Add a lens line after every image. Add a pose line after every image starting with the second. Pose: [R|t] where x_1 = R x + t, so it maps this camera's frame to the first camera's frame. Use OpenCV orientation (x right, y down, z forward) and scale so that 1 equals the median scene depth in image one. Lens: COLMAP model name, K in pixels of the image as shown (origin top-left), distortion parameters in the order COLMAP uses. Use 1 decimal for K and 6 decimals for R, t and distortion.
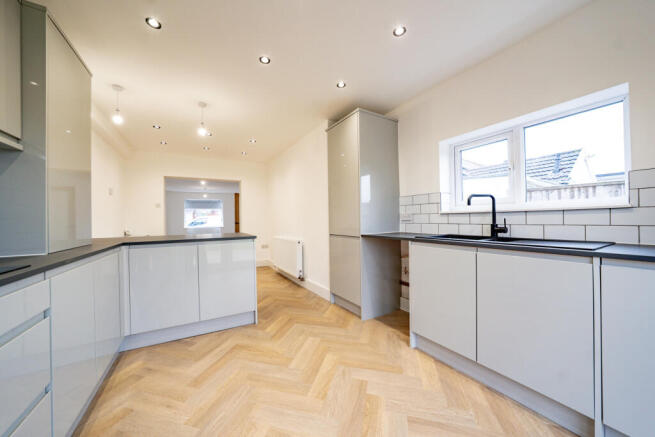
lens RADIAL K [[230.9, 0, 325.6], [0, 230.9, 218.9], [0, 0, 1]] dist [-0.013321, 0.000209]
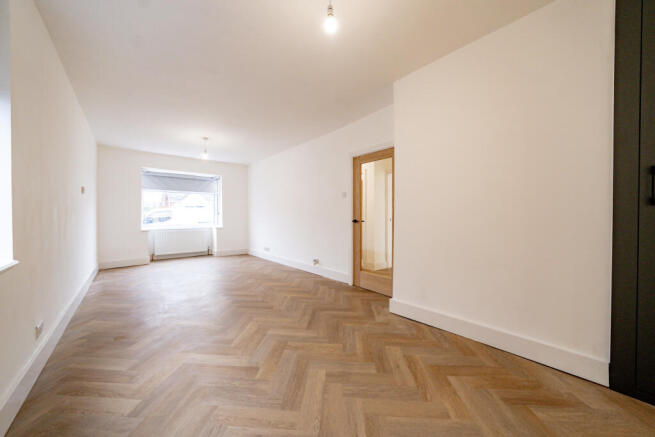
lens RADIAL K [[232.1, 0, 328.5], [0, 232.1, 219.7], [0, 0, 1]] dist [-0.014590, 0.000118]
pose [[0.980735, 0.013763, 0.194855, -1.514001], [-0.016218, 0.999808, 0.011005, 0.035633], [-0.194666, -0.013953, 0.980770, 2.138413]]
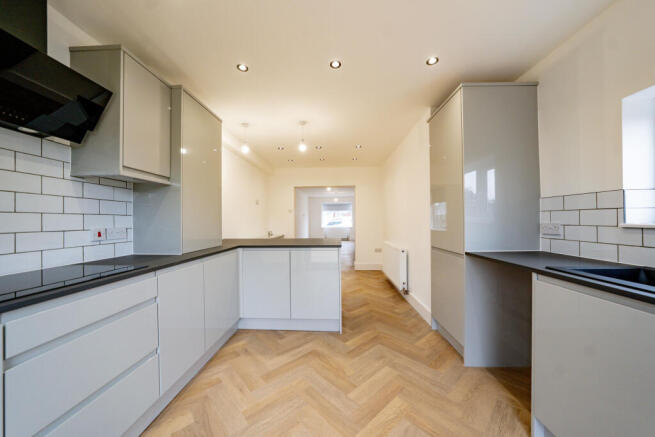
lens RADIAL K [[227.8, 0, 327.2], [0, 227.8, 219.8], [0, 0, 1]] dist [-0.015553, 0.000237]
pose [[0.842756, 0.007071, -0.538249, 0.172472], [-0.002960, 0.999959, 0.008501, -0.040996], [0.538288, -0.005571, 0.842743, 0.141983]]
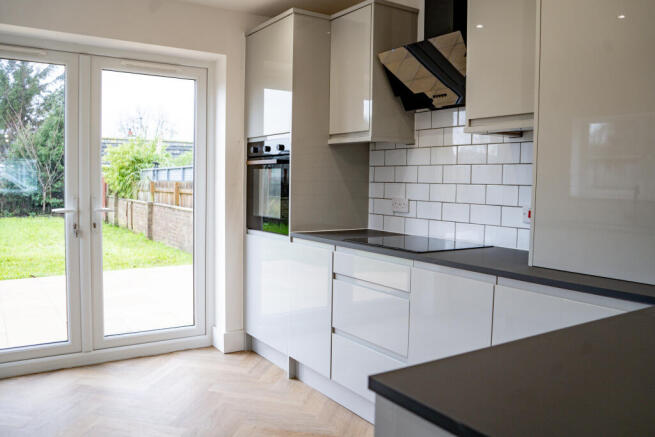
lens RADIAL K [[533.8, 0, 326.3], [0, 533.8, 221.5], [0, 0, 1]] dist [-0.076094, 0.005901]
pose [[-0.997843, 0.004924, -0.065466, -0.244649], [0.000286, 0.997500, 0.070671, -0.051656], [0.065650, 0.070500, -0.995349, 1.328609]]
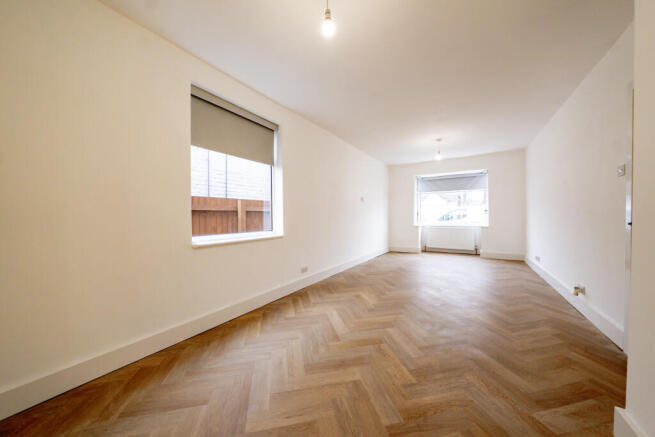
lens RADIAL K [[227.8, 0, 327.2], [0, 227.8, 219.8], [0, 0, 1]] dist [-0.015553, 0.000237]
pose [[0.461955, 0.029035, -0.886428, -0.918315], [0.001998, 0.999427, 0.033778, 0.024422], [0.886901, -0.017375, 0.461632, 2.417951]]
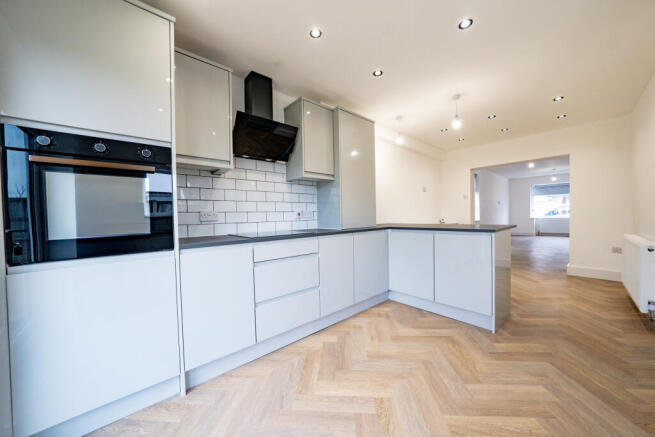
lens RADIAL K [[227.8, 0, 327.2], [0, 227.8, 219.8], [0, 0, 1]] dist [-0.015553, 0.000237]
pose [[0.200948, 0.031861, -0.979084, 0.369283], [0.021220, 0.999095, 0.036867, -0.004025], [0.979372, -0.028184, 0.200090, 0.242153]]
